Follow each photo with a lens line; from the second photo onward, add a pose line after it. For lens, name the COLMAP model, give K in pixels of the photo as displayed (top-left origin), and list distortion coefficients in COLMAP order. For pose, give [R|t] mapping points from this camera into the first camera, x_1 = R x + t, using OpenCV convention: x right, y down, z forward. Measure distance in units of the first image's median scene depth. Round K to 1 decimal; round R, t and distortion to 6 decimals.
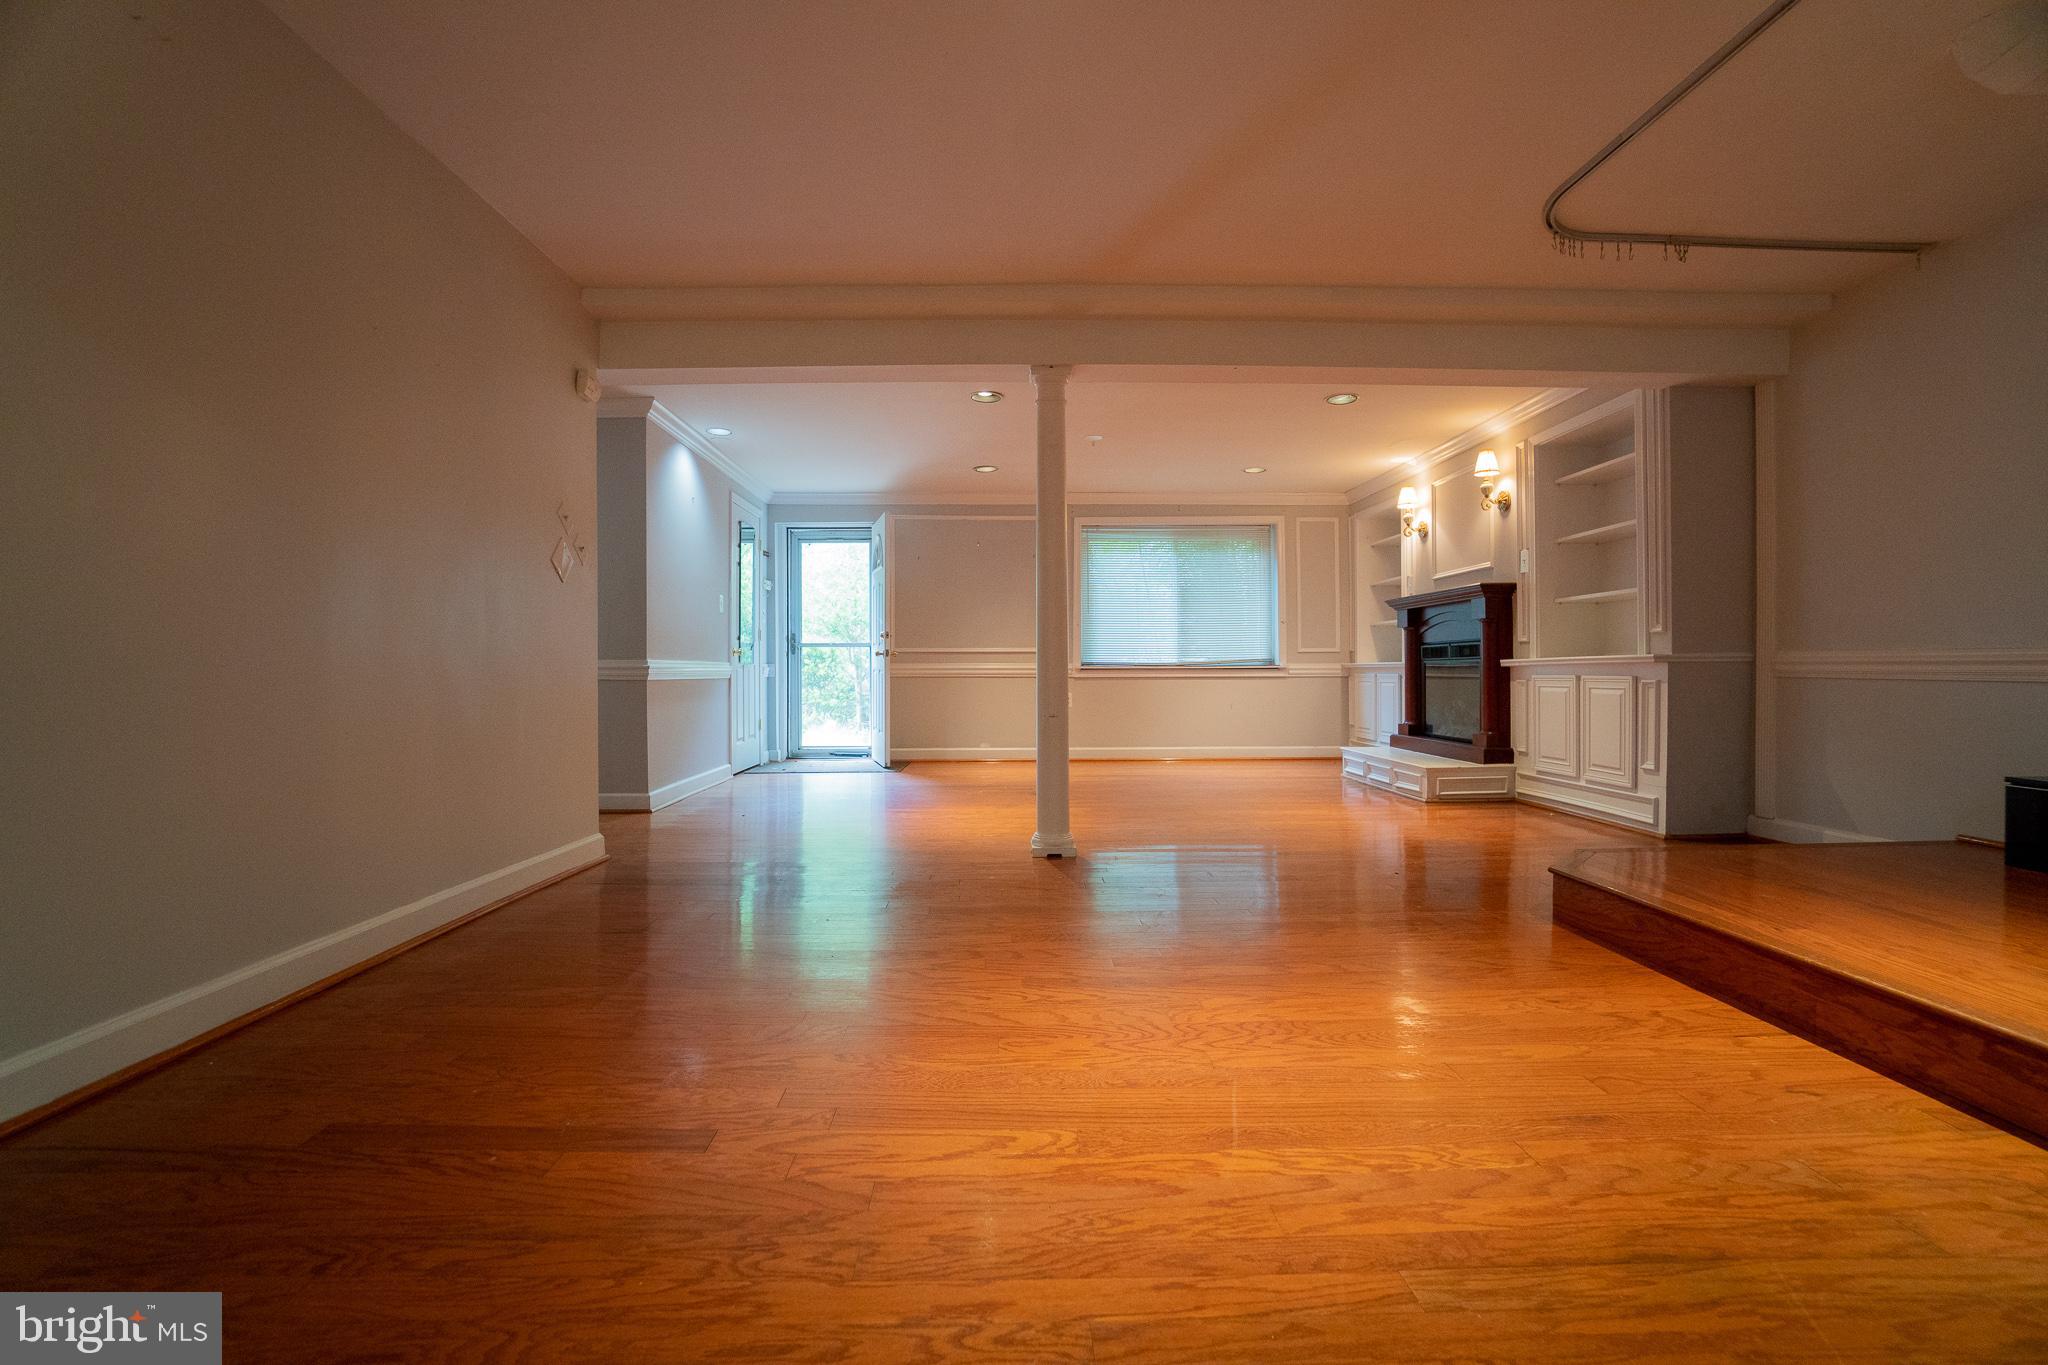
lens RADIAL K [[901.9, 0, 1012.9], [0, 901.9, 673.4], [0, 0, 1]] dist [-0.061348, 0.021316]
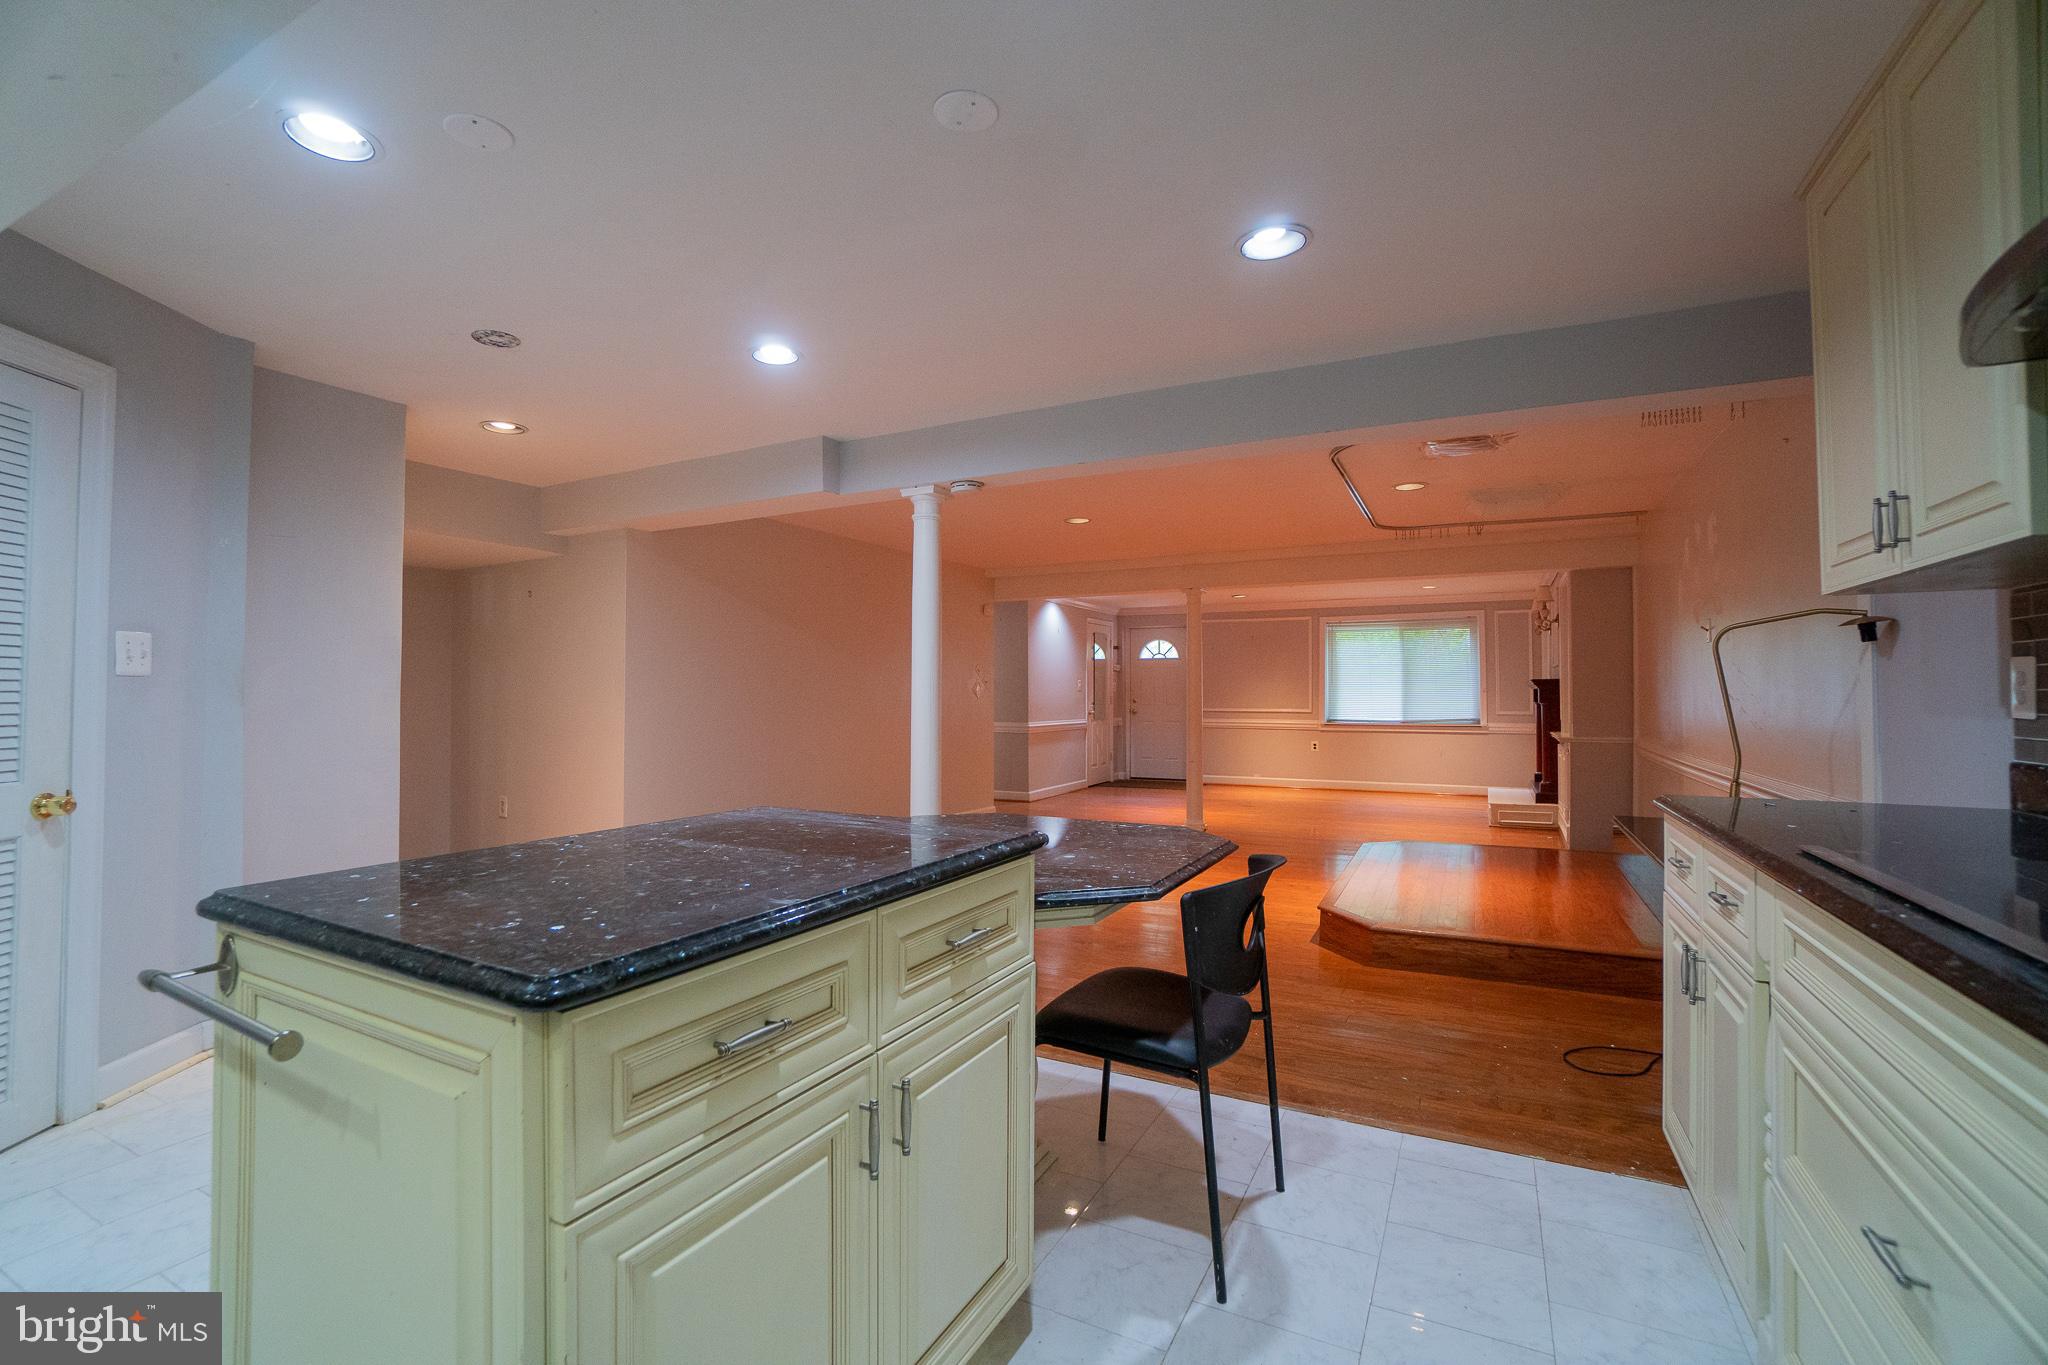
lens RADIAL K [[901.9, 0, 1012.9], [0, 901.9, 673.4], [0, 0, 1]] dist [-0.061348, 0.021316]
pose [[0.870920, -0.005278, -0.491397, 0.431580], [-0.007558, 0.999680, -0.024132, -0.060547], [0.491367, 0.024731, 0.870601, -0.585653]]
